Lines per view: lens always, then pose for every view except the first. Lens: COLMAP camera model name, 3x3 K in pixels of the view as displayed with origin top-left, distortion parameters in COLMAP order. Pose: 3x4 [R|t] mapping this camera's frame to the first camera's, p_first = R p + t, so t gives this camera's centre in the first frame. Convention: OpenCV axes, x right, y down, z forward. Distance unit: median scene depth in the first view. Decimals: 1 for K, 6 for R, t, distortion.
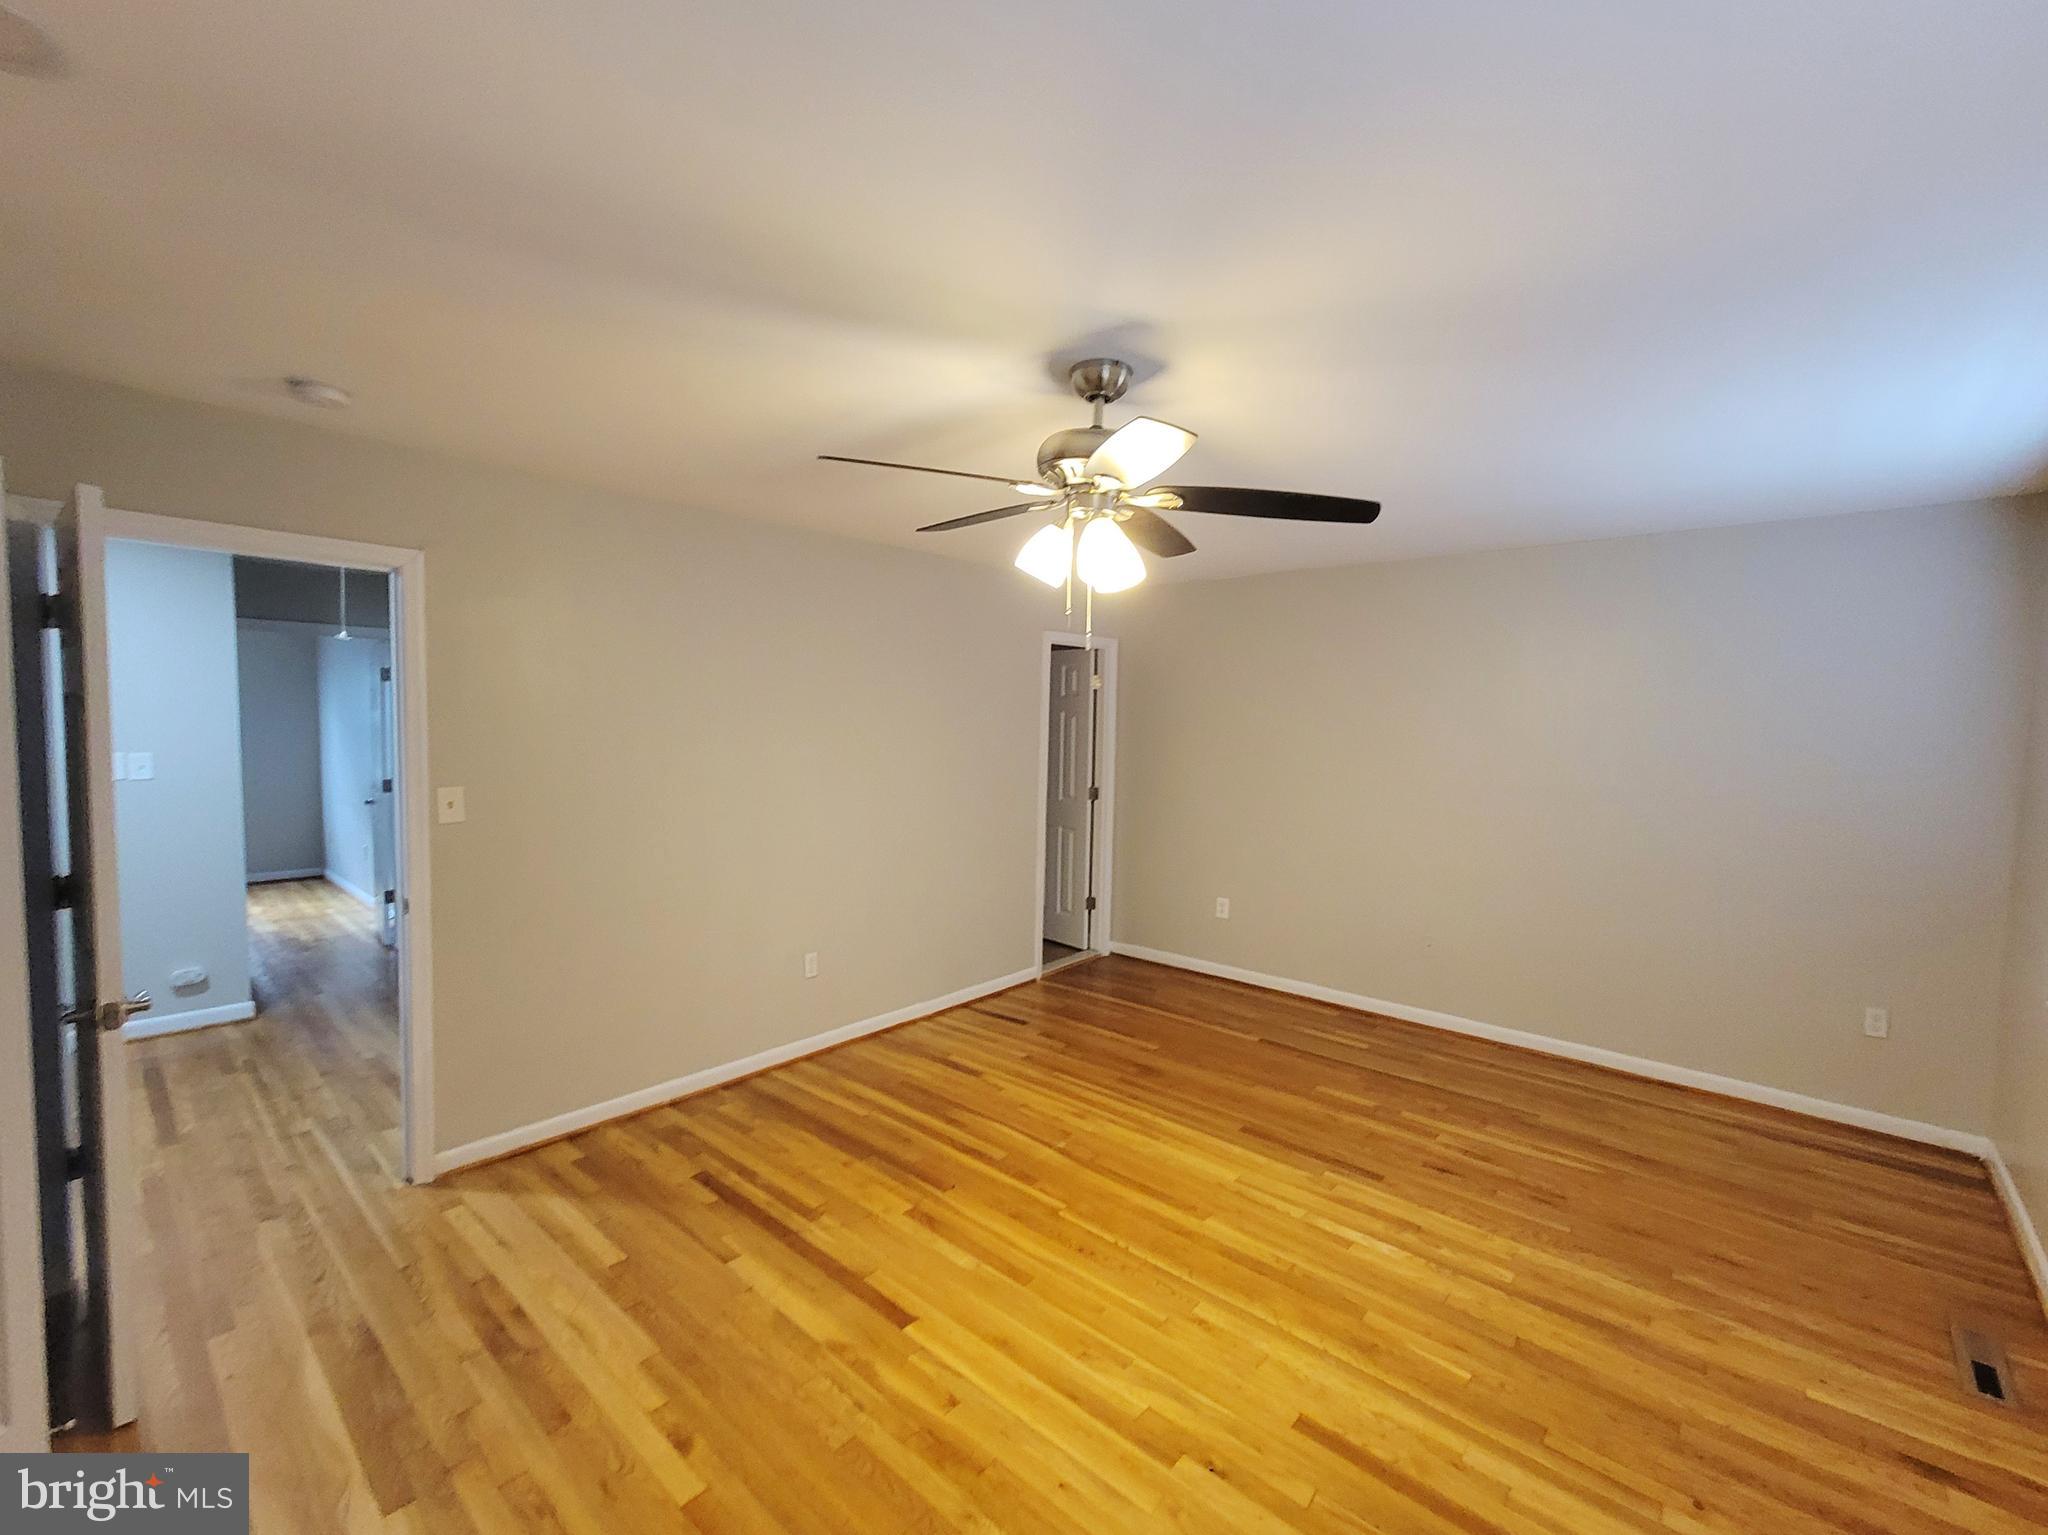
lens RADIAL K [[867.1, 0, 1010.0], [0, 867.1, 761.7], [0, 0, 1]] dist [-0.011585, 0.000016]
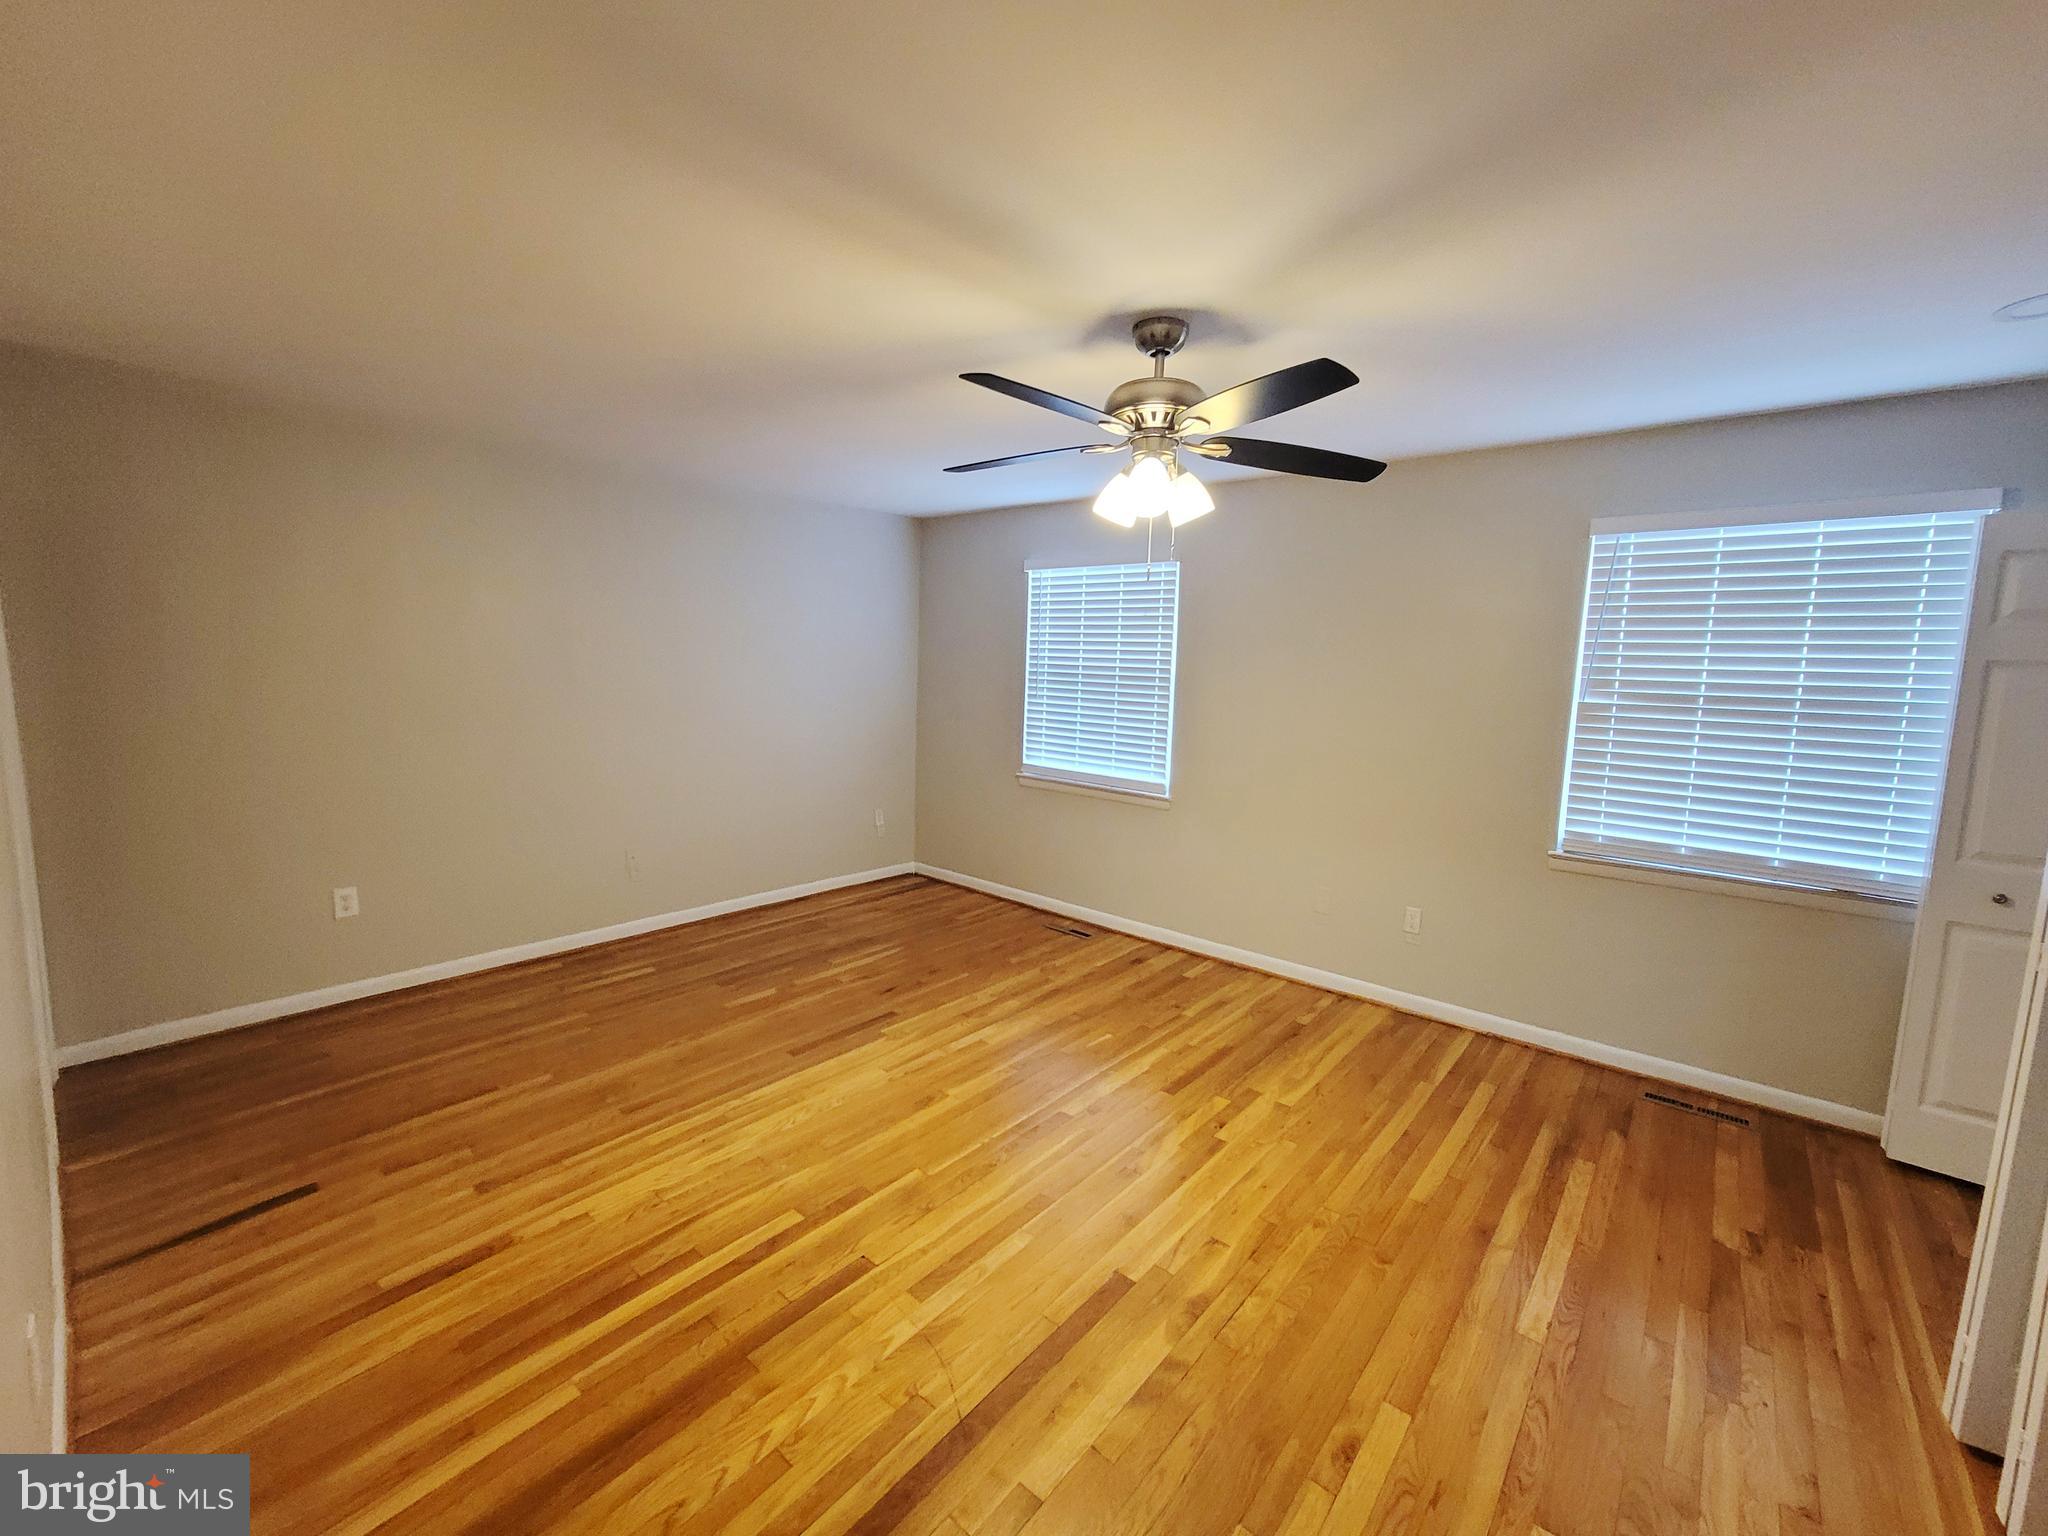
lens RADIAL K [[867.1, 0, 1010.0], [0, 867.1, 762.2], [0, 0, 1]] dist [-0.011585, 0.000016]
pose [[-0.042738, -0.137483, 0.989582, -0.684580], [0.023552, 0.990073, 0.138568, -0.032852], [-0.998809, 0.029229, -0.039076, 0.805995]]
